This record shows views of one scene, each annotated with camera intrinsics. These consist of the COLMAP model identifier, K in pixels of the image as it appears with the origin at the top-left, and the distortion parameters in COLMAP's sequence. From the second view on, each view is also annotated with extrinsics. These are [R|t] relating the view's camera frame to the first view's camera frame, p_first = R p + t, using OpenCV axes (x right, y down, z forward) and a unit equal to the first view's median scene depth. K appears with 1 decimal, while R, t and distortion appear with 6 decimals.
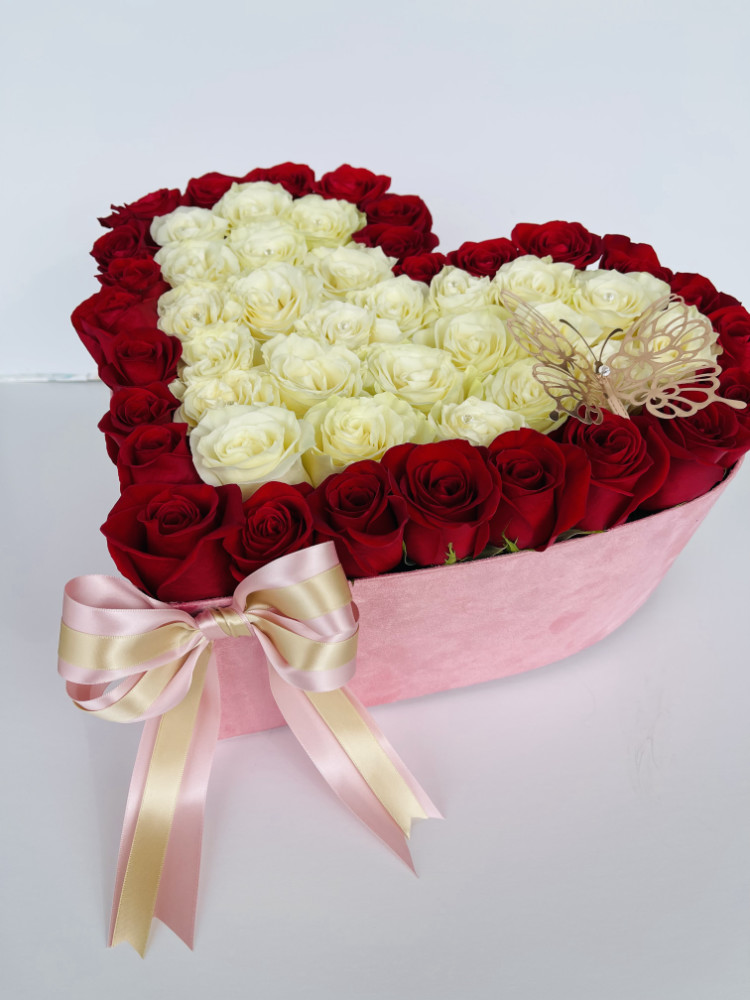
lens RADIAL K [[792.5, 0, 371.5], [0, 792.5, 494.2], [0, 0, 1]] dist [0.061969, -0.104241]
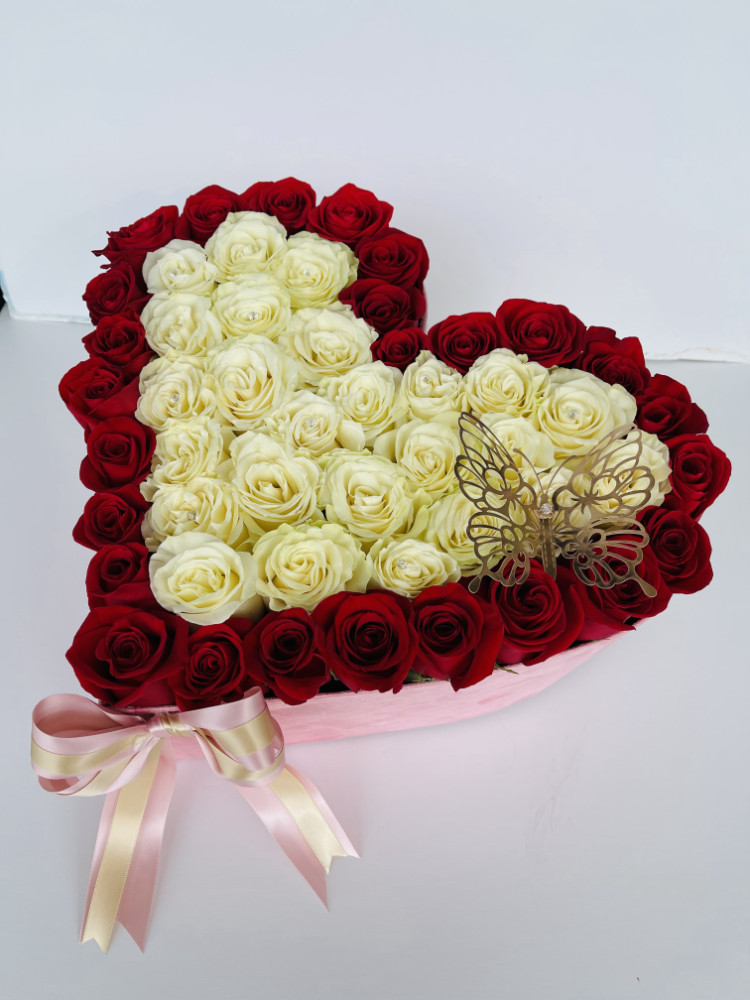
lens RADIAL K [[792.5, 0, 363.5], [0, 792.5, 511.3], [0, 0, 1]] dist [0.061969, -0.104241]
pose [[0.993148, 0.098386, -0.063067, 0.126886], [-0.079205, 0.963488, 0.255768, -0.426821], [0.085929, -0.249020, 0.964679, -0.034287]]
